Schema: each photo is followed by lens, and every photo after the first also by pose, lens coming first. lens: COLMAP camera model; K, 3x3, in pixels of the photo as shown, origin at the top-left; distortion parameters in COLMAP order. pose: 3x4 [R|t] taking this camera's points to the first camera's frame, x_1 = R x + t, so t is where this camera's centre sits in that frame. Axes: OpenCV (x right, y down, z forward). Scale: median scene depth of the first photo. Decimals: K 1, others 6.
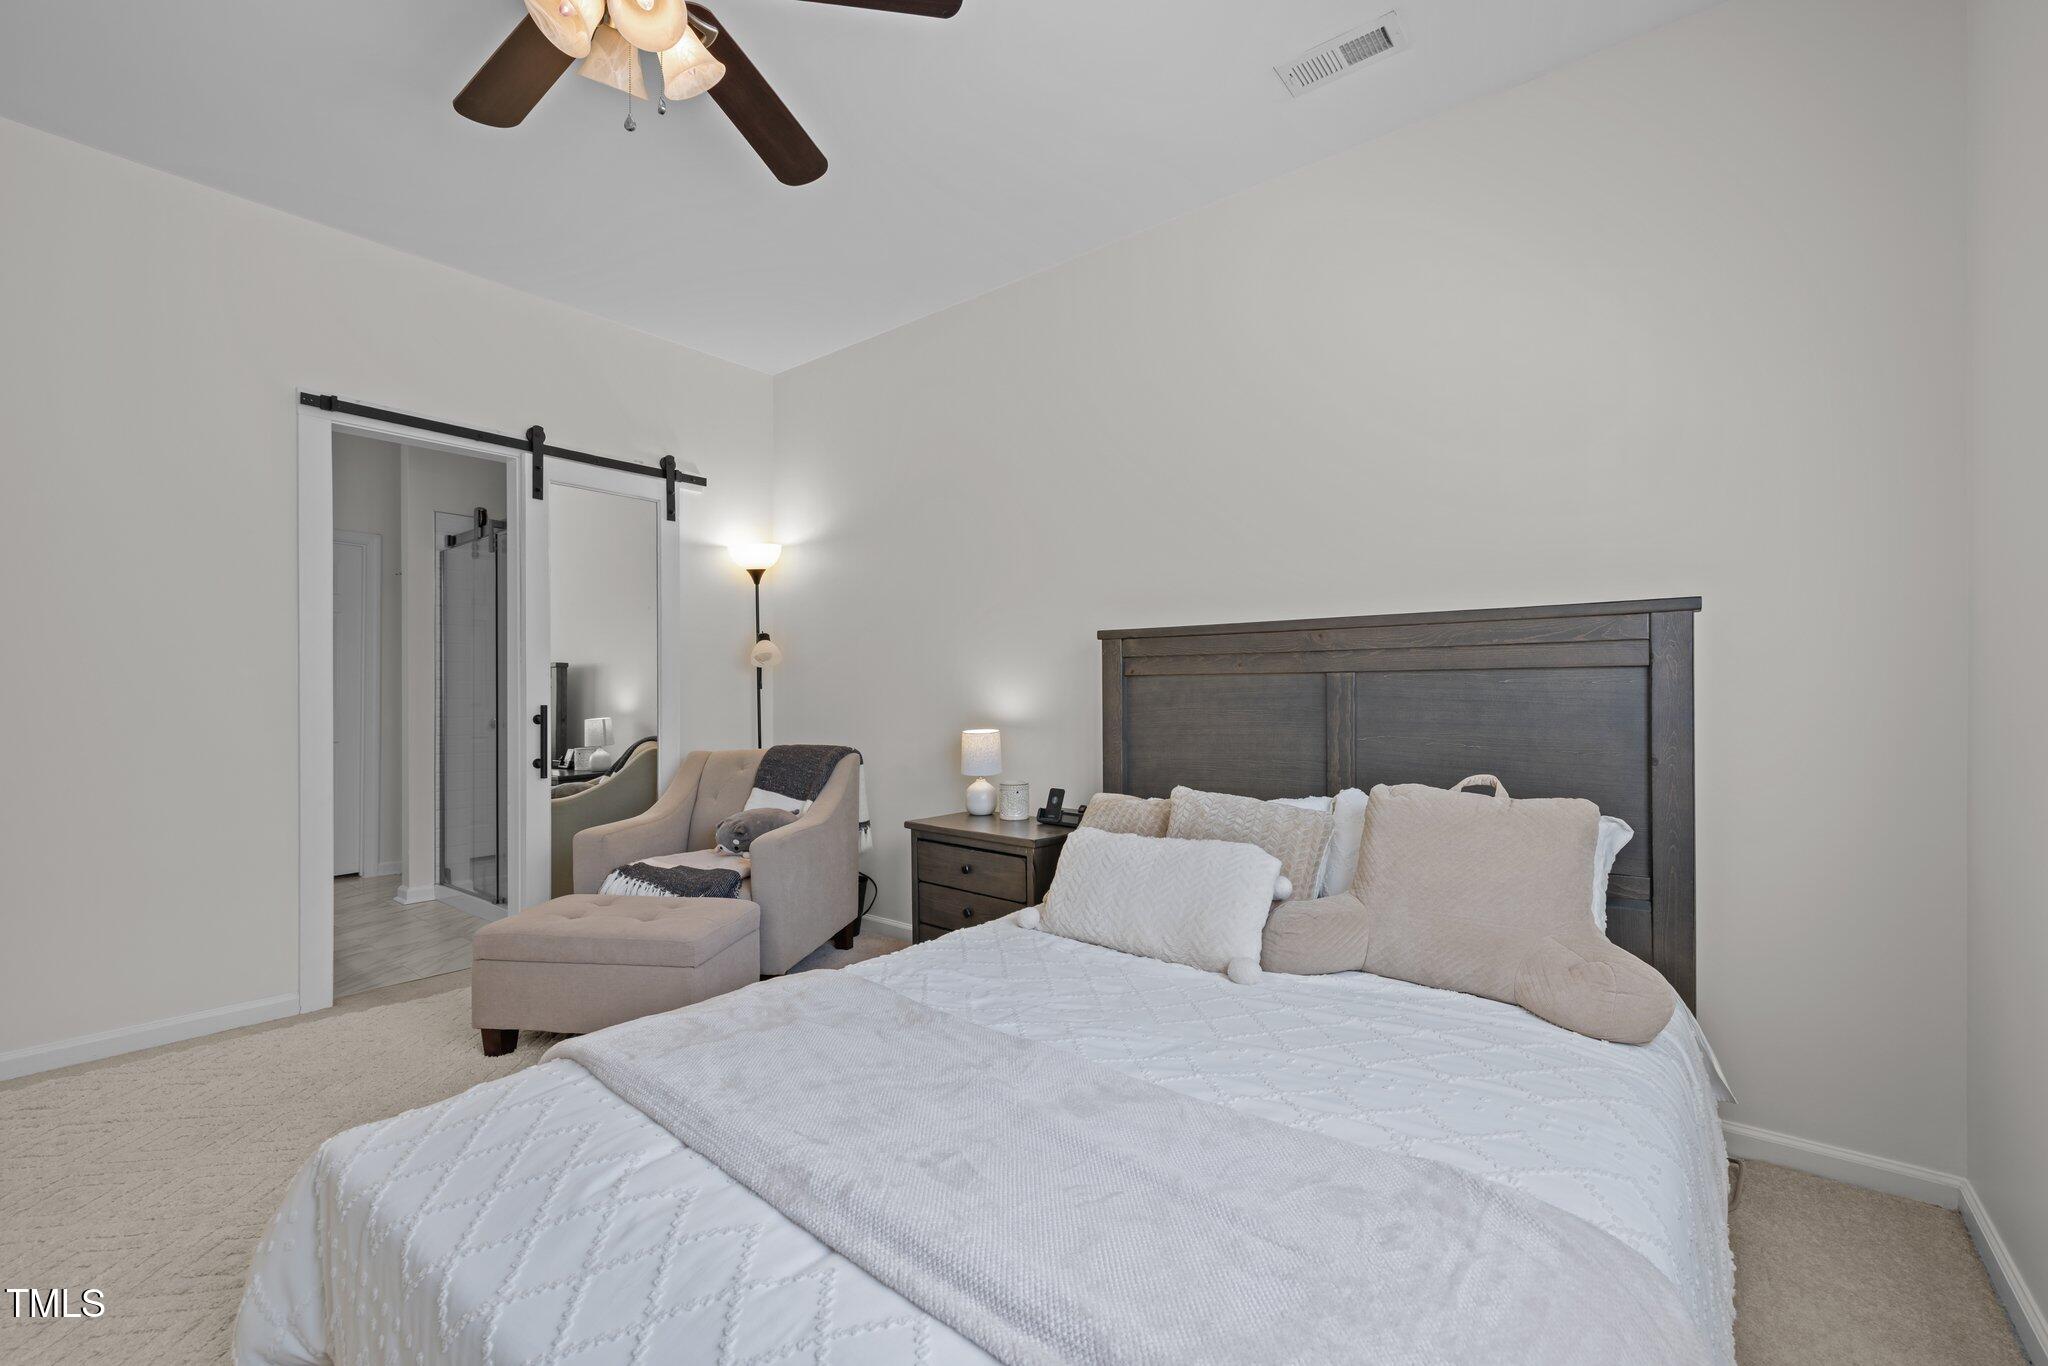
lens RADIAL K [[860.9, 0, 1021.9], [0, 860.9, 683.3], [0, 0, 1]] dist [0.001297, -0.000300]
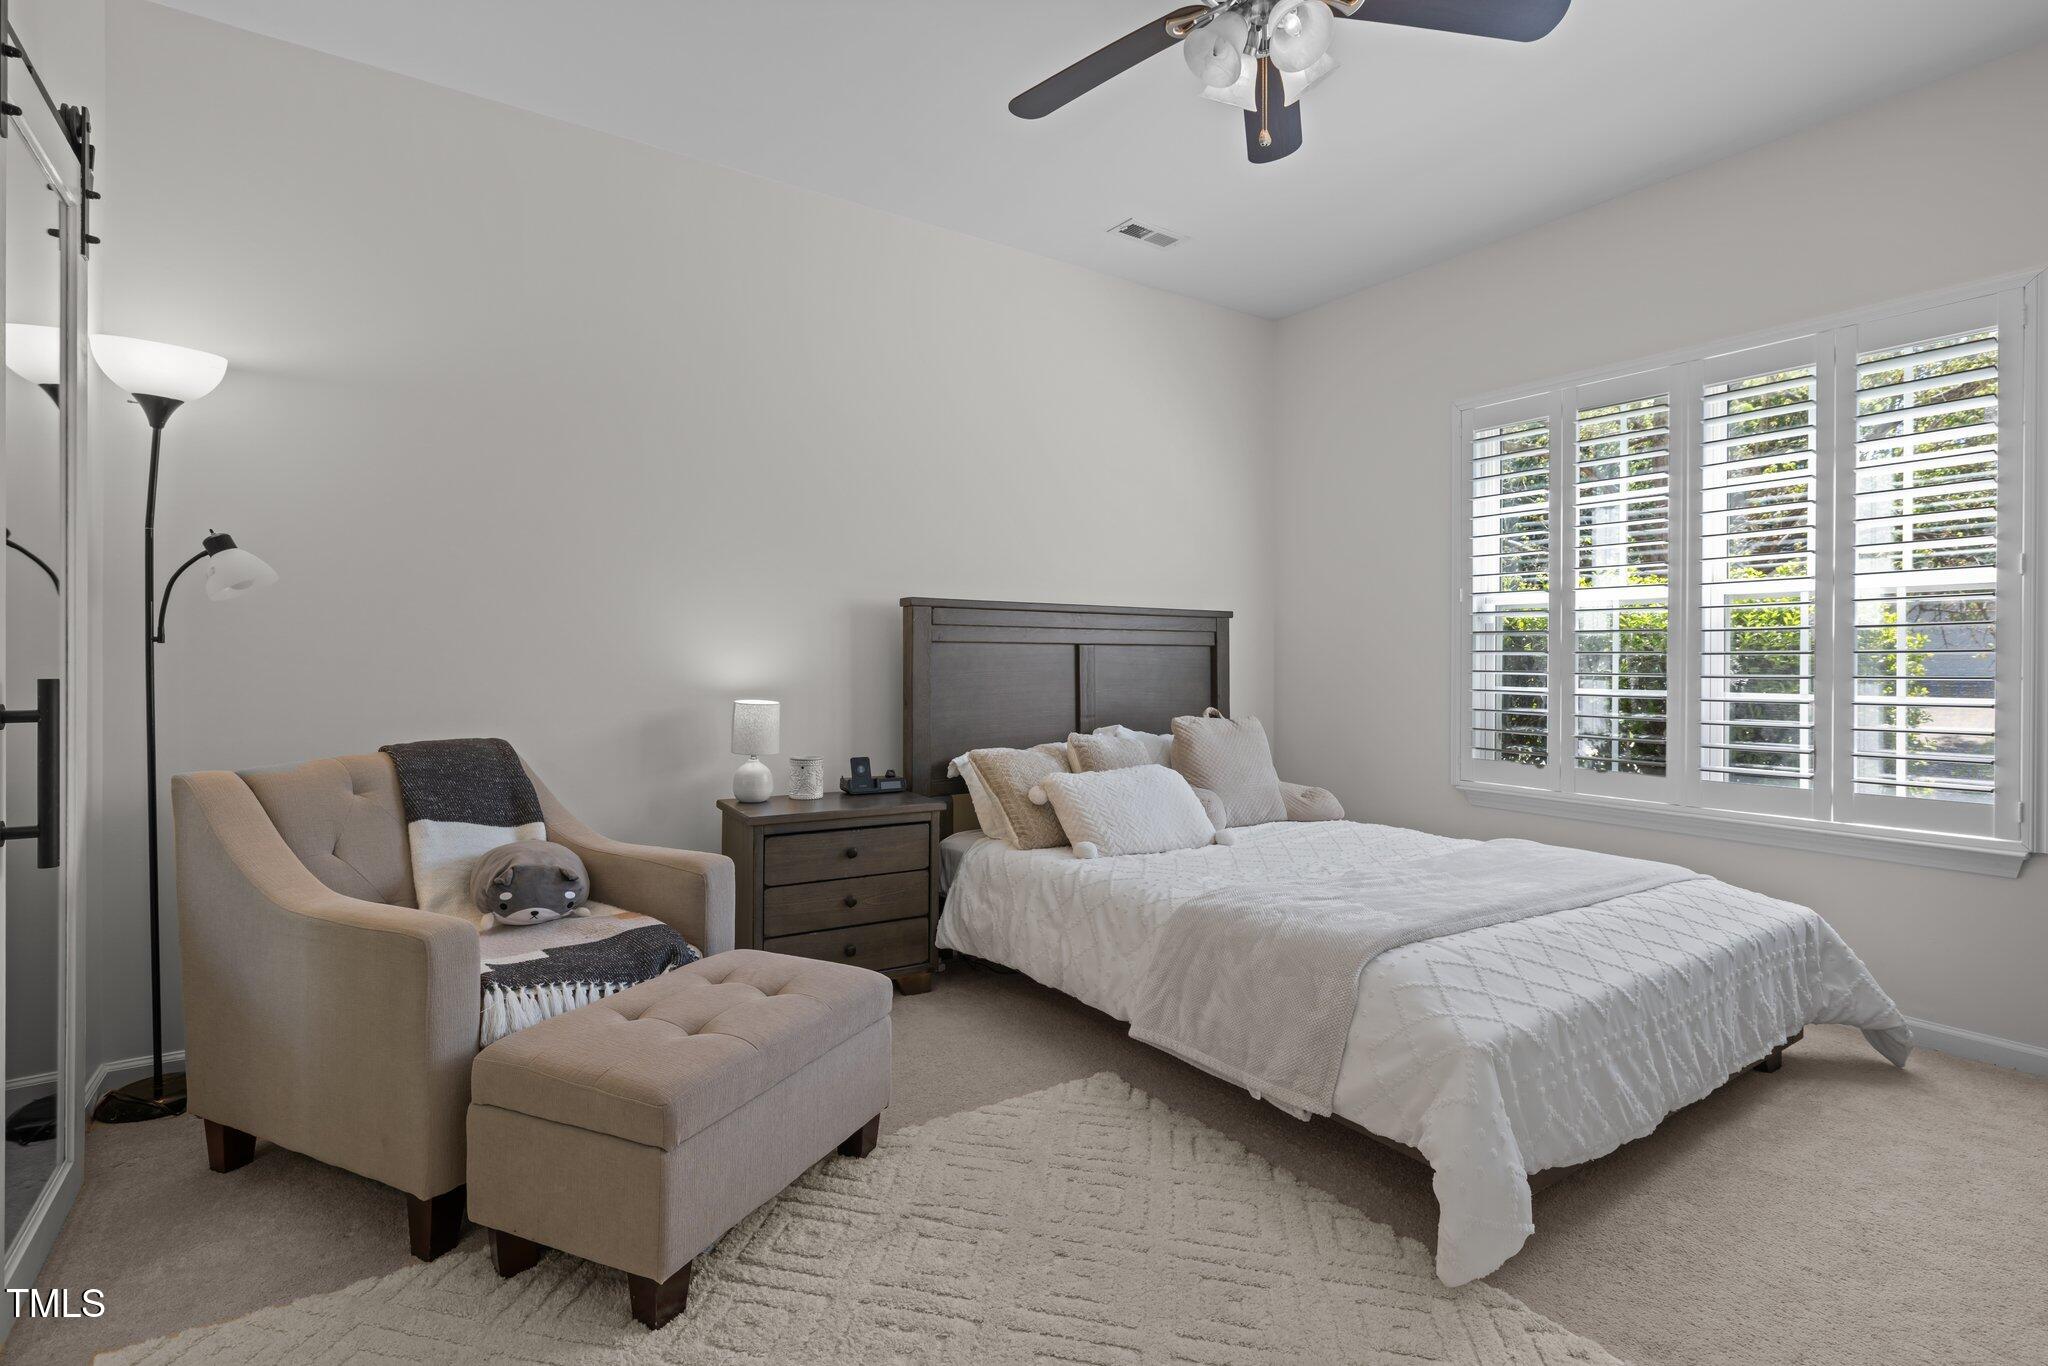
lens RADIAL K [[964.5, 0, 1004.5], [0, 964.5, 670.1], [0, 0, 1]] dist [-0.003012, 0.000158]
pose [[0.302027, -0.002411, 0.953296, -0.941877], [-0.013544, 0.999885, 0.006820, 0.015761], [-0.953203, -0.014971, 0.301959, 0.525642]]
